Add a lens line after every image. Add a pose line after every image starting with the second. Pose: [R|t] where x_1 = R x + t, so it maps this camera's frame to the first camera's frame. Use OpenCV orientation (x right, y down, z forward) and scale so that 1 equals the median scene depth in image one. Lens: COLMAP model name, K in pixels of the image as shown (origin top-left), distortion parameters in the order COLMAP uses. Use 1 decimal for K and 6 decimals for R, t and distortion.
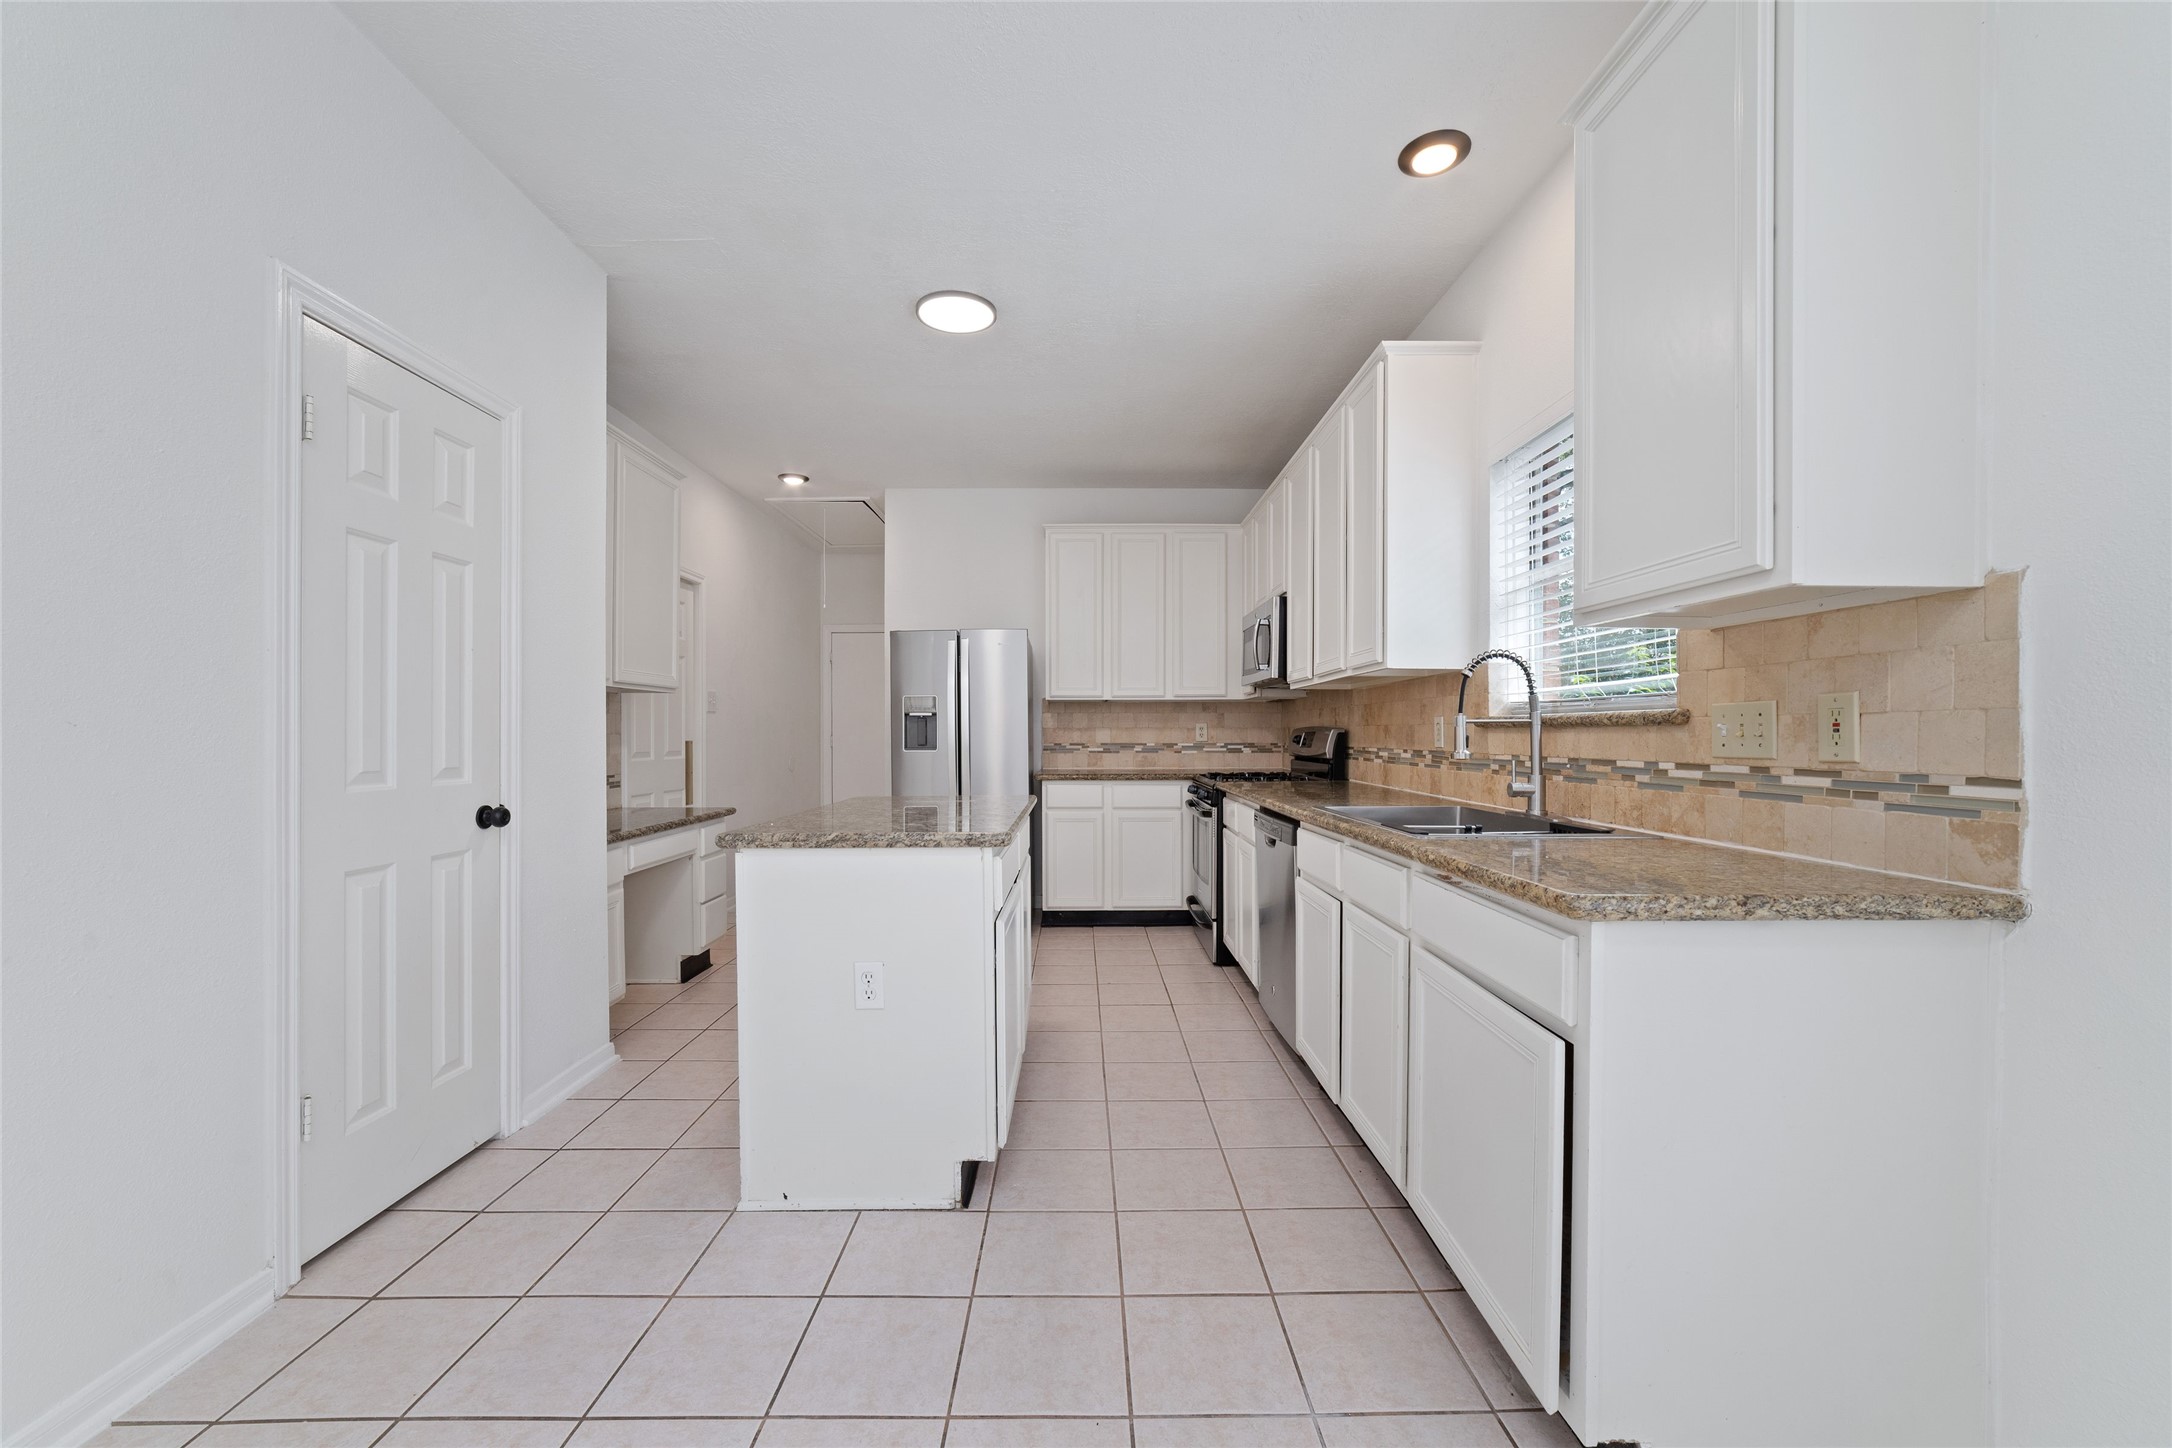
lens RADIAL K [[832.2, 0, 1091.6], [0, 832.2, 731.7], [0, 0, 1]] dist [-0.013039, 0.001942]
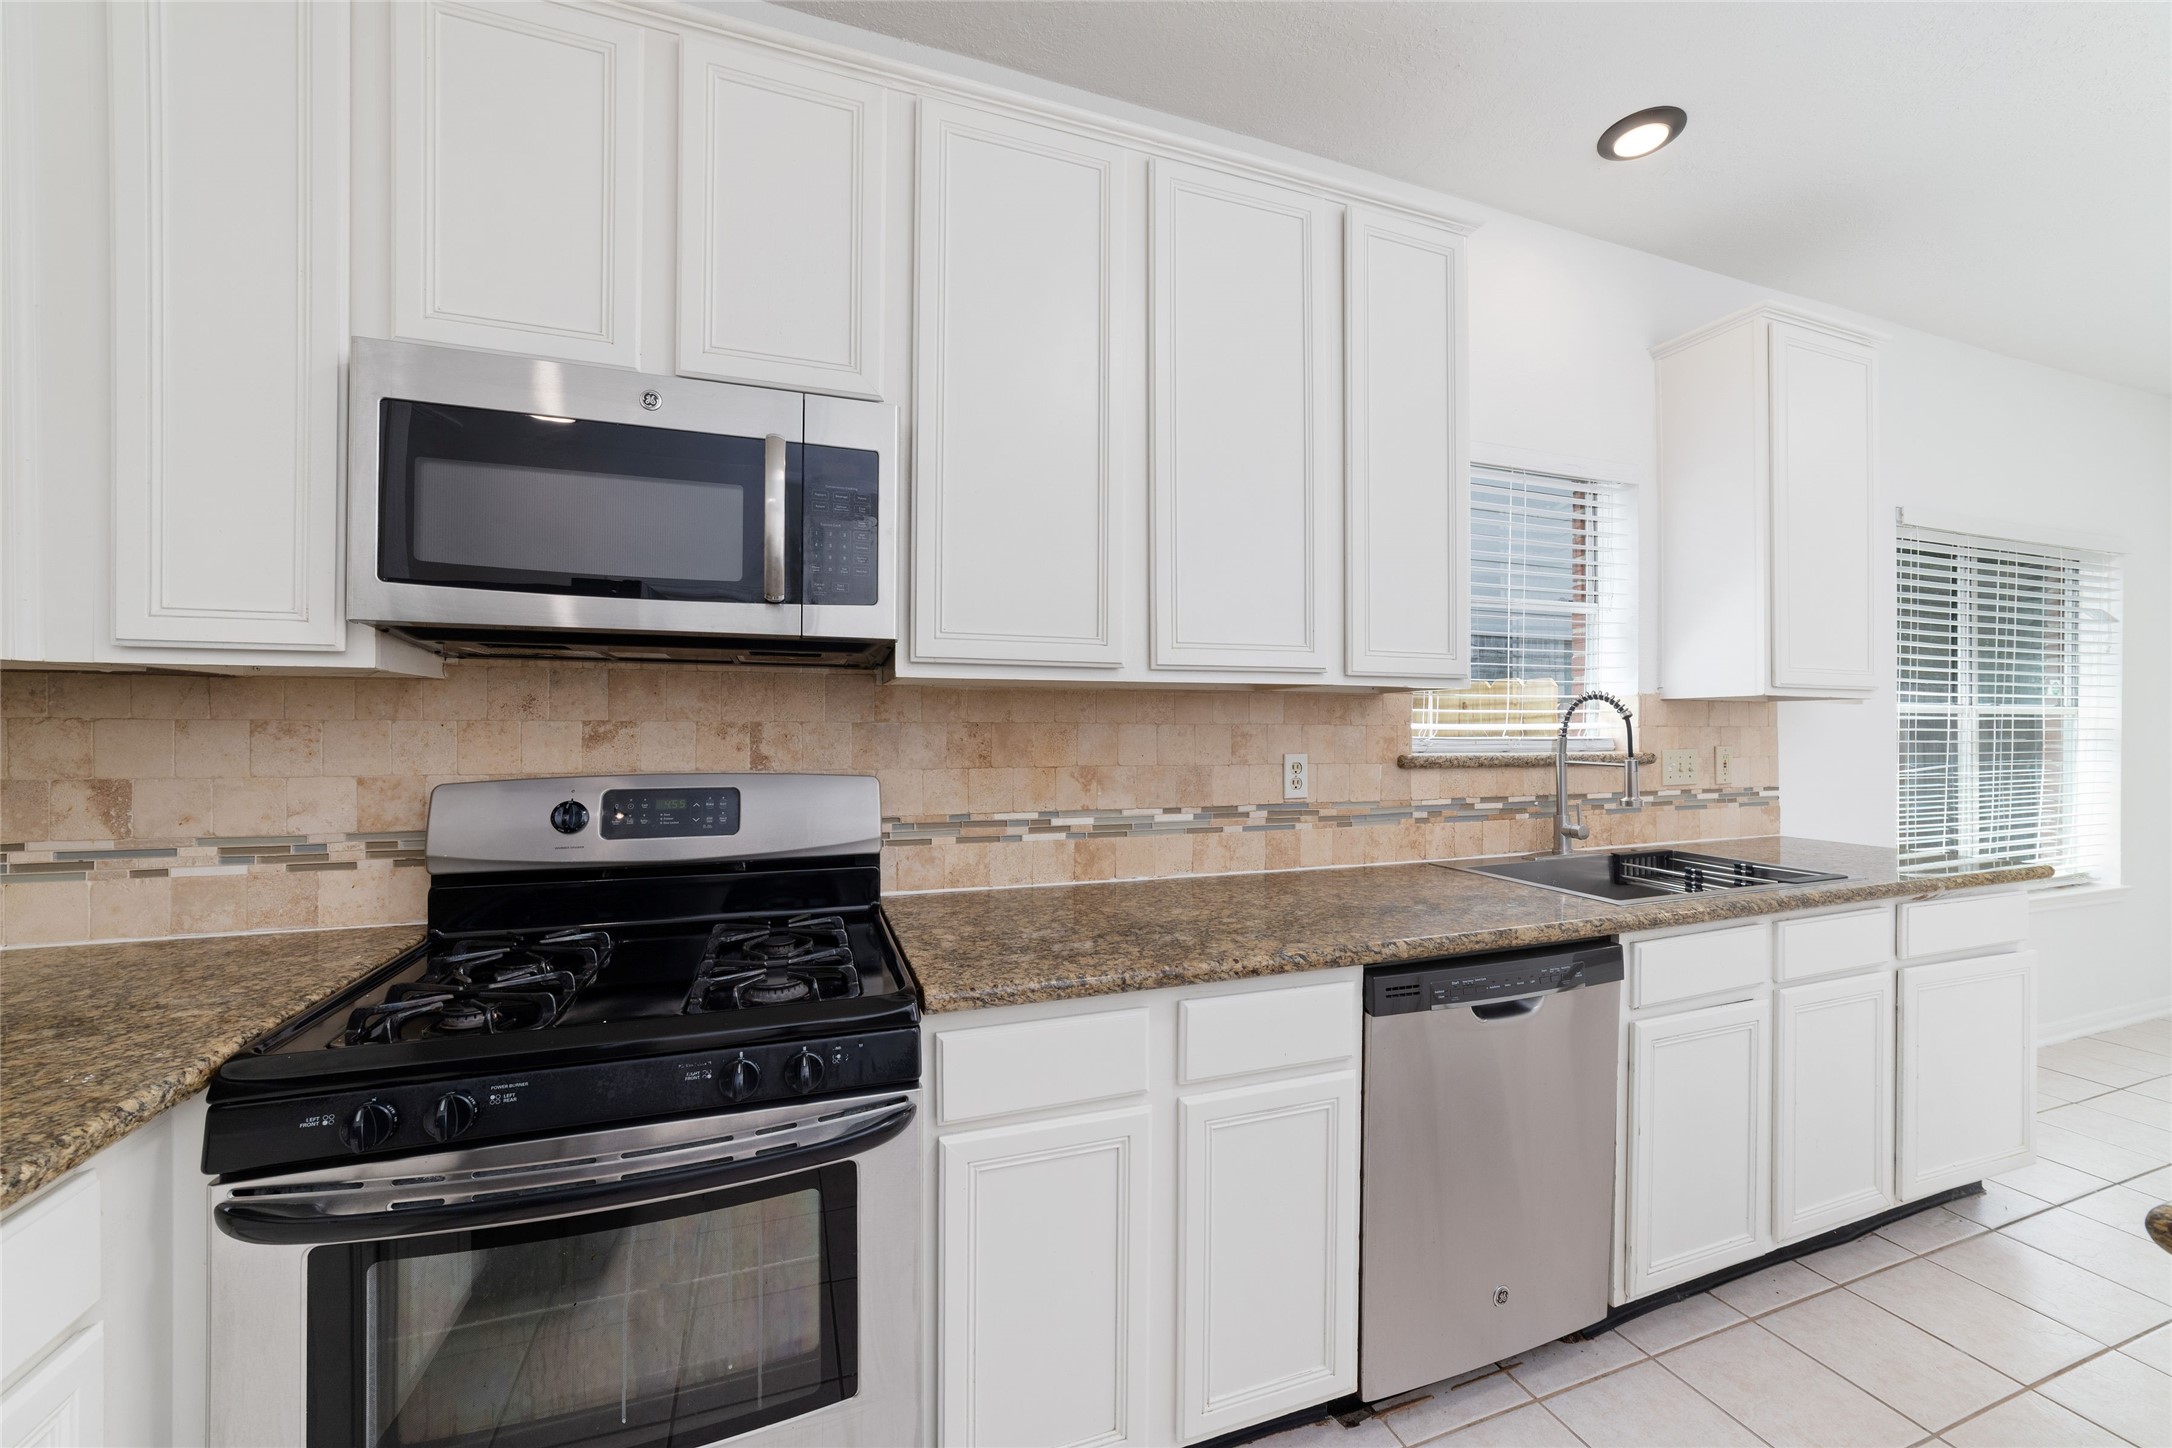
lens RADIAL K [[832.2, 0, 1096.2], [0, 832.2, 730.7], [0, 0, 1]] dist [-0.013039, 0.001942]
pose [[-0.324206, -0.007437, 0.945957, -0.291491], [-0.005535, 0.999967, 0.005965, -0.064851], [-0.945970, -0.003302, -0.324237, 2.210379]]
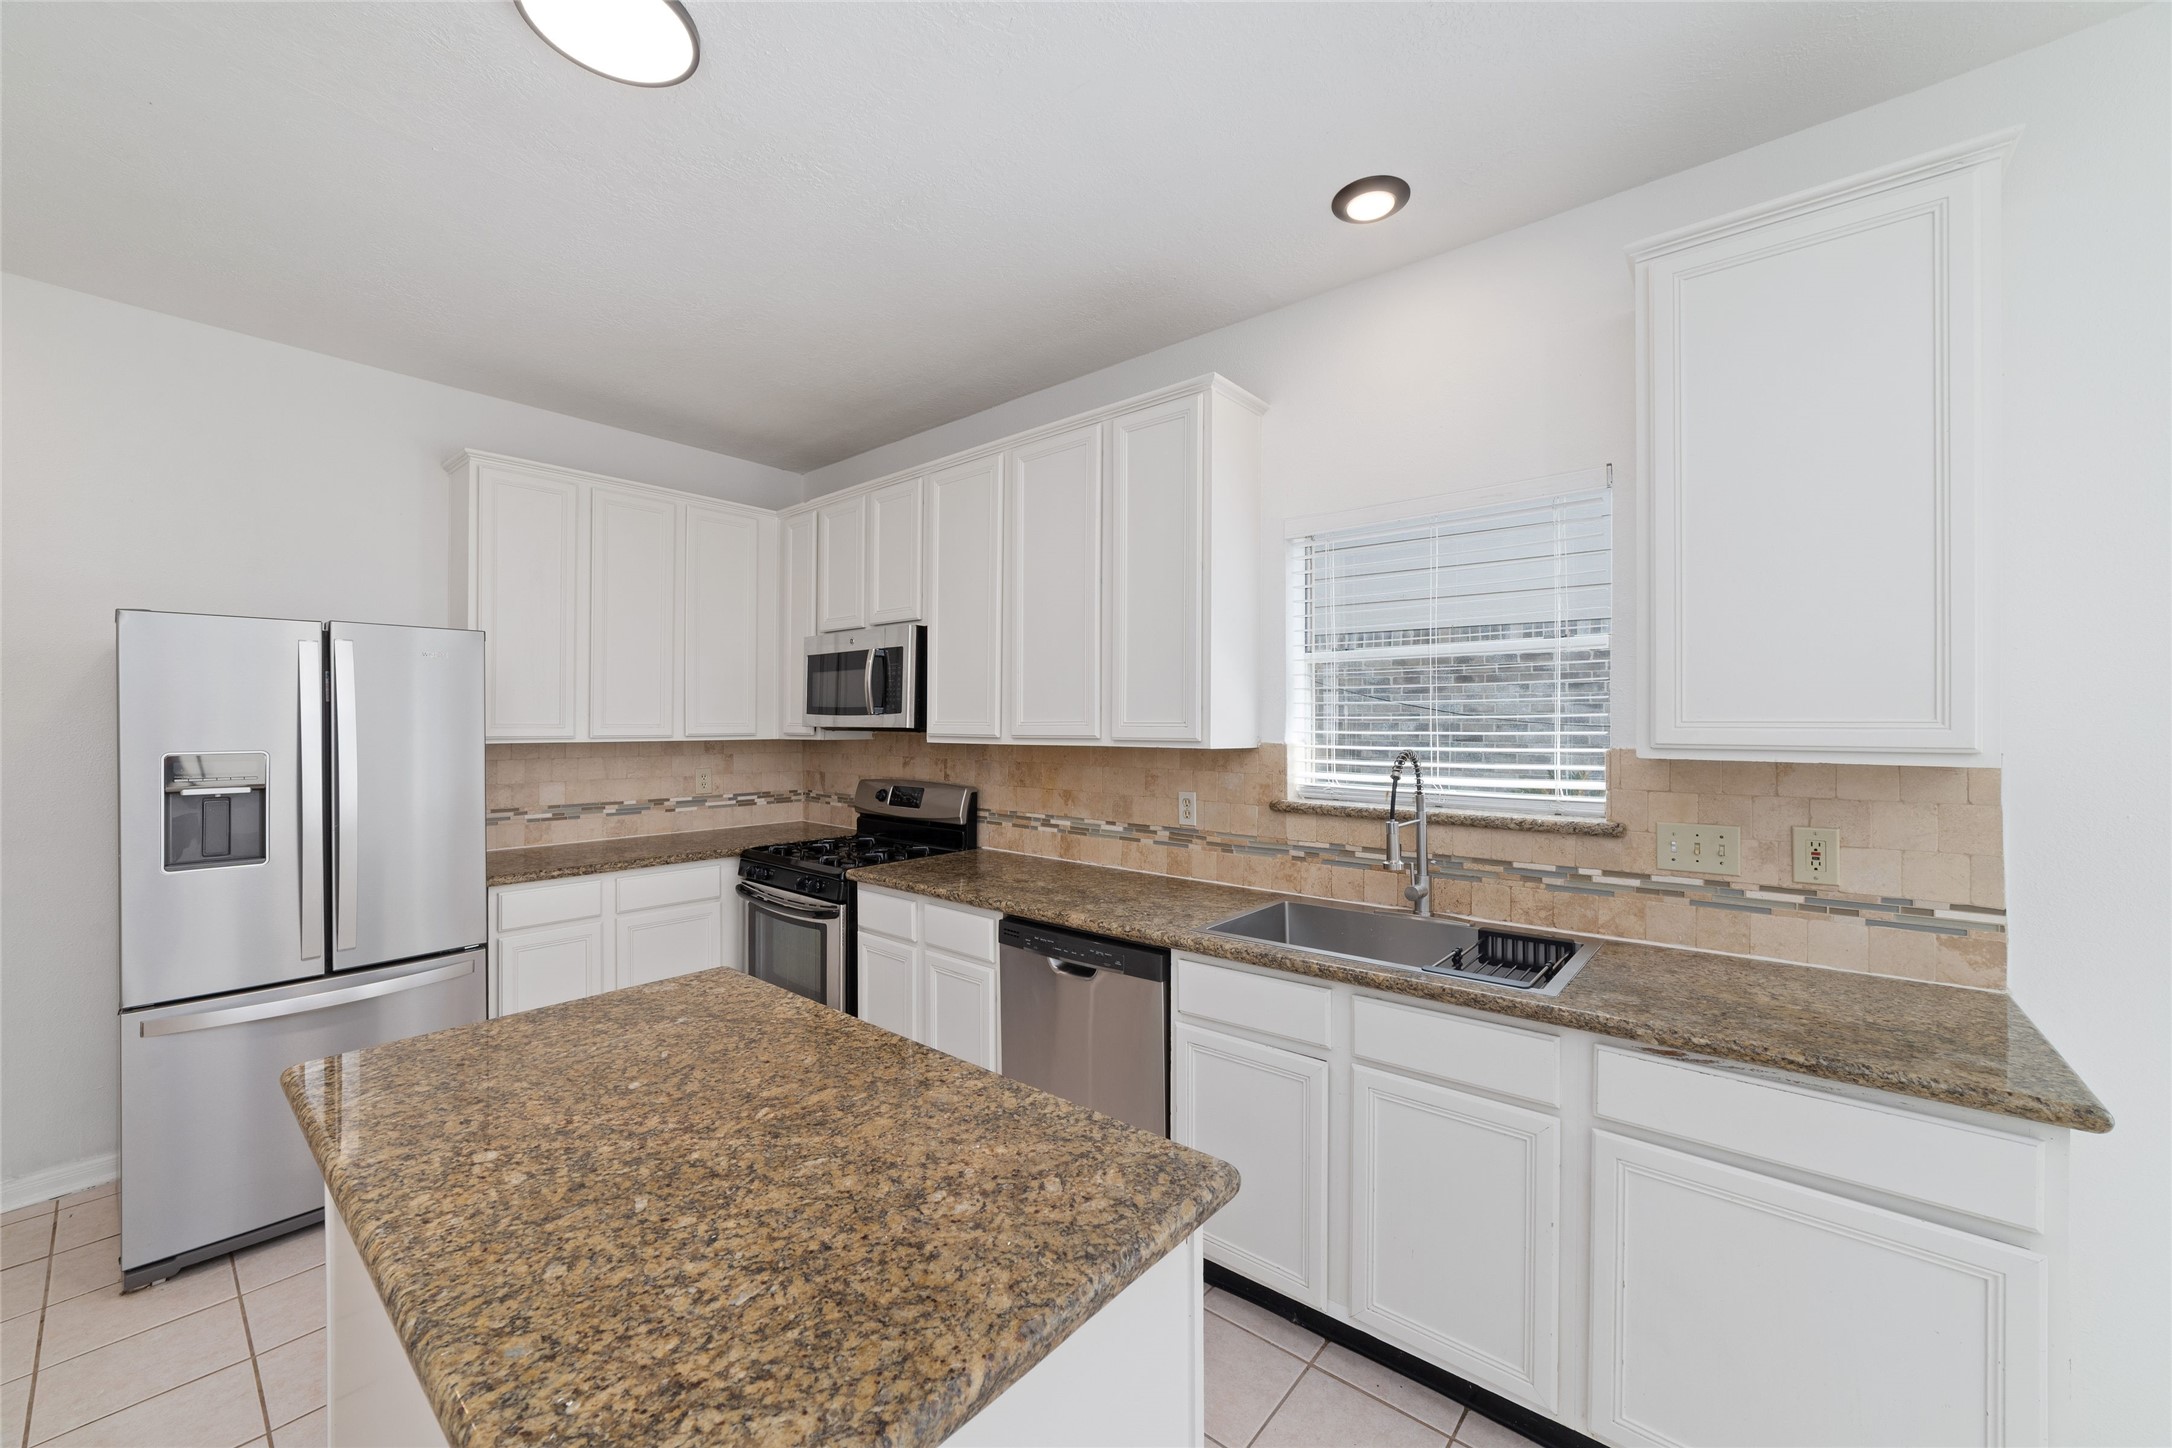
lens RADIAL K [[832.2, 0, 1082.8], [0, 832.2, 723.3], [0, 0, 1]] dist [-0.013039, 0.001942]
pose [[0.662612, 0.001496, 0.748961, -0.562825], [-0.003663, 0.999993, 0.001244, -0.152028], [-0.748954, -0.003568, 0.662613, 0.759638]]
